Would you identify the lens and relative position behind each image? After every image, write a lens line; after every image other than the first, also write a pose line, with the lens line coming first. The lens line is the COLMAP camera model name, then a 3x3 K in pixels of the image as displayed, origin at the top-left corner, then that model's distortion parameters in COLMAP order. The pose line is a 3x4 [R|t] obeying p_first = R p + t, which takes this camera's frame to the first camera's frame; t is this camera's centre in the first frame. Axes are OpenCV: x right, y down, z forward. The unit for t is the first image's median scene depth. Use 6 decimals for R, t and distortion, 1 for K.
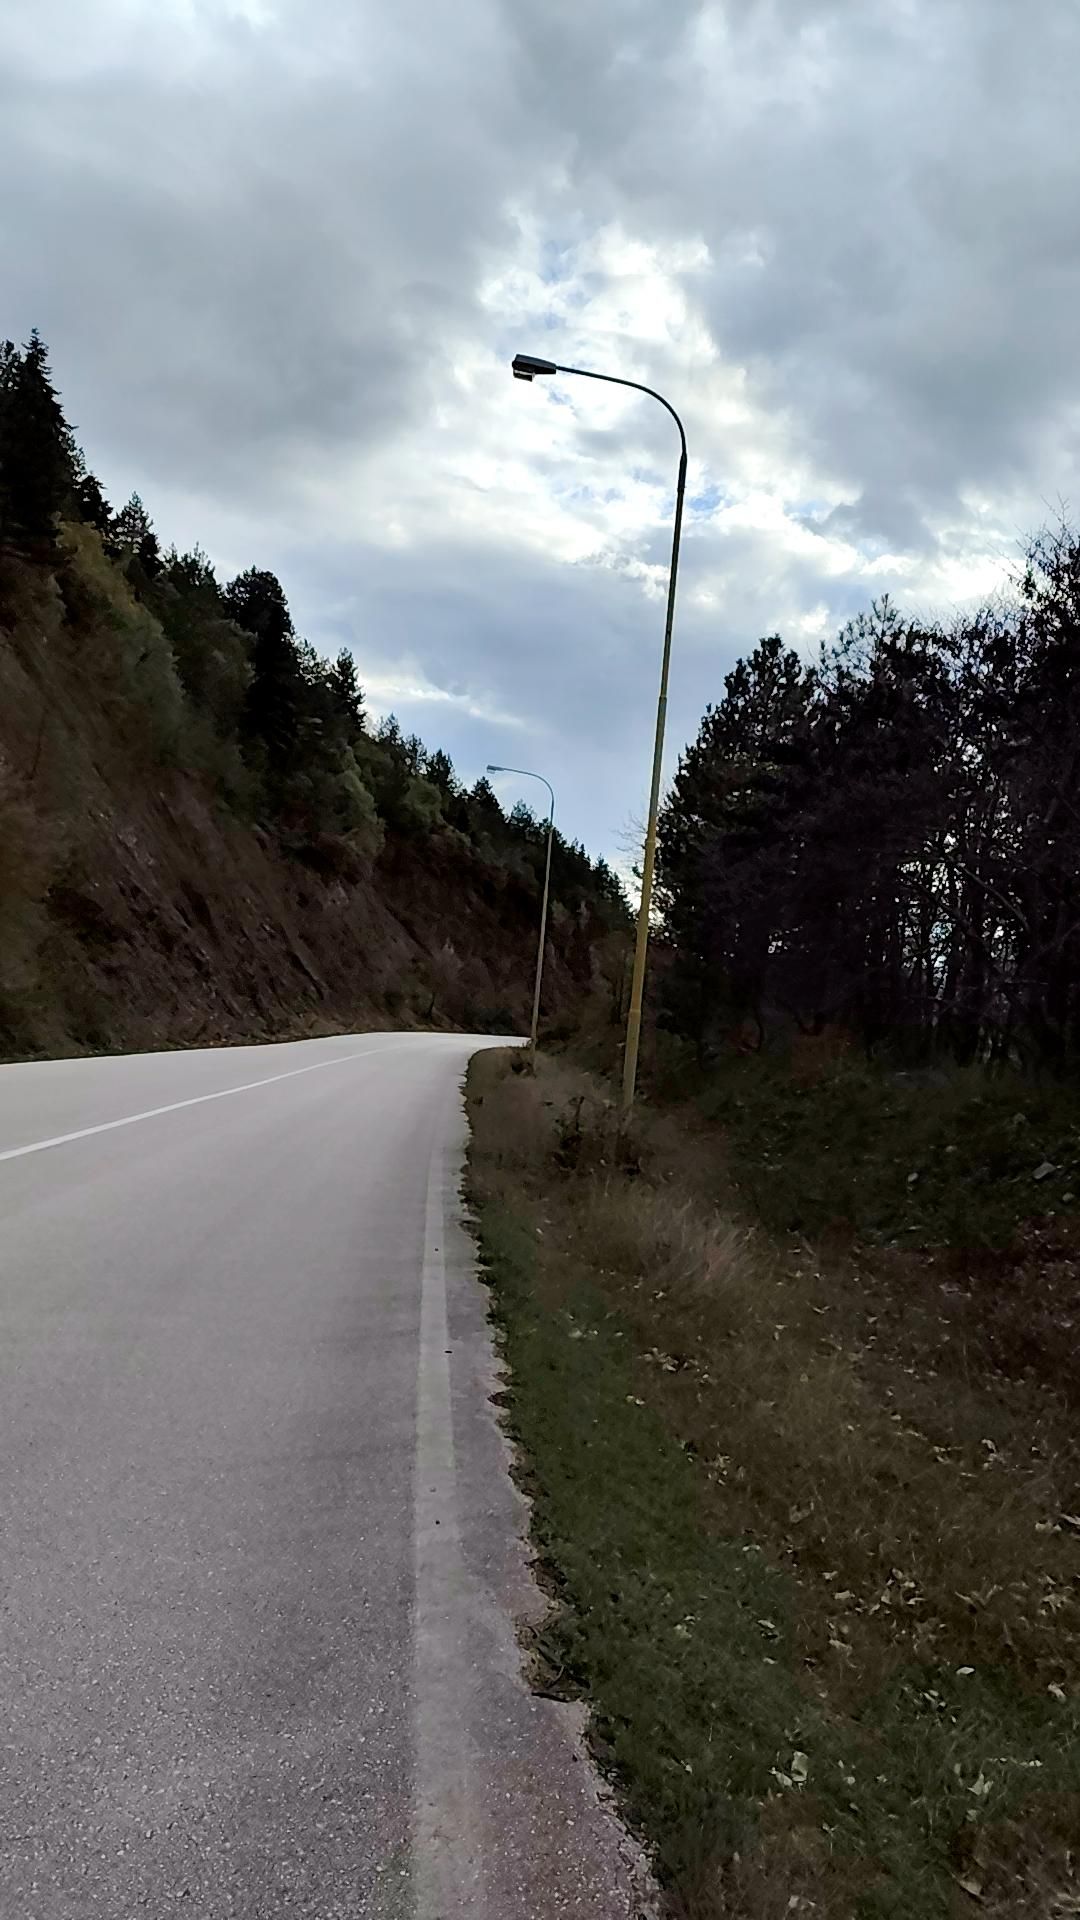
lens RADIAL K [[1387.9, 0, 540.0], [0, 1387.9, 960.0], [0, 0, 1]] dist [0.091312, 0.001519]
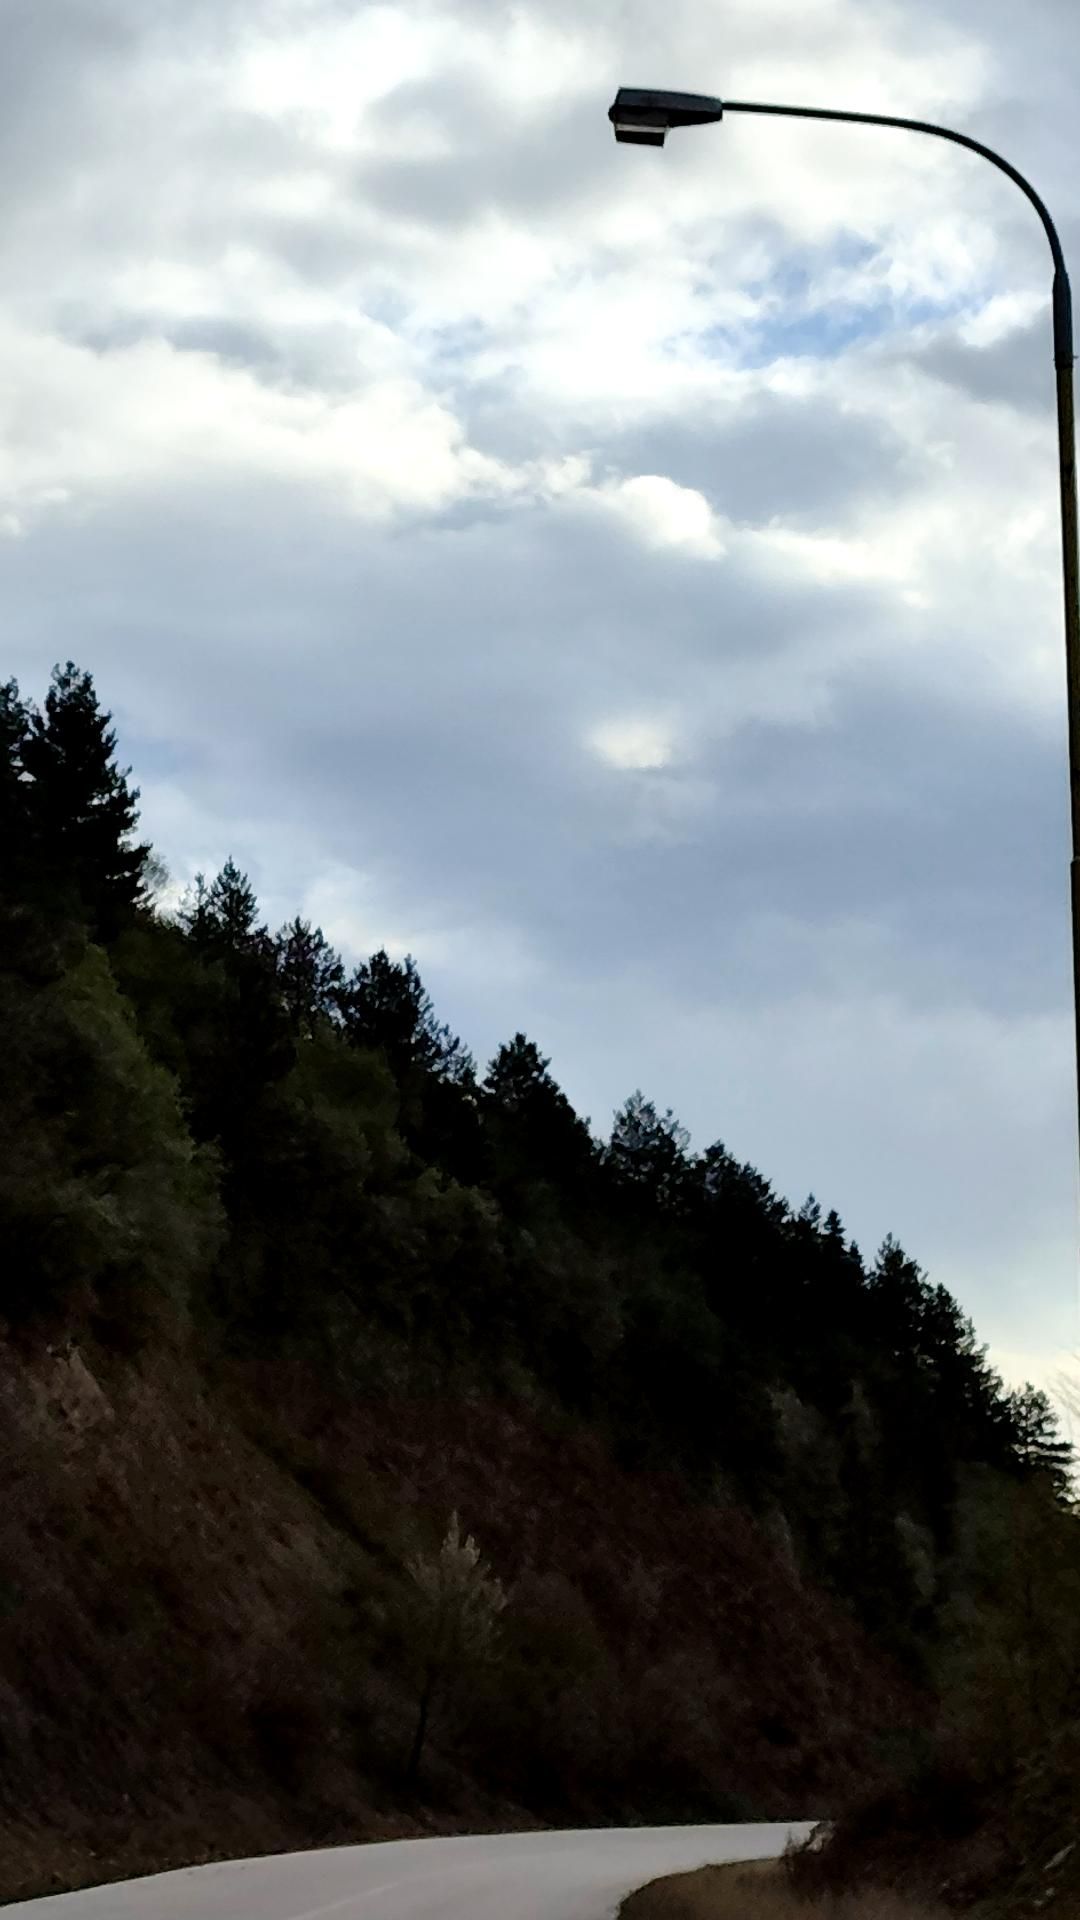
lens RADIAL K [[3780.3, 0, 540.0], [0, 3780.3, 960.0], [0, 0, 1]] dist [-0.047147, 1.326765]
pose [[0.994857, -0.097015, -0.029129, -0.011805], [0.090723, 0.981301, -0.169757, 0.007741], [0.045054, 0.166241, 0.985055, 0.166795]]
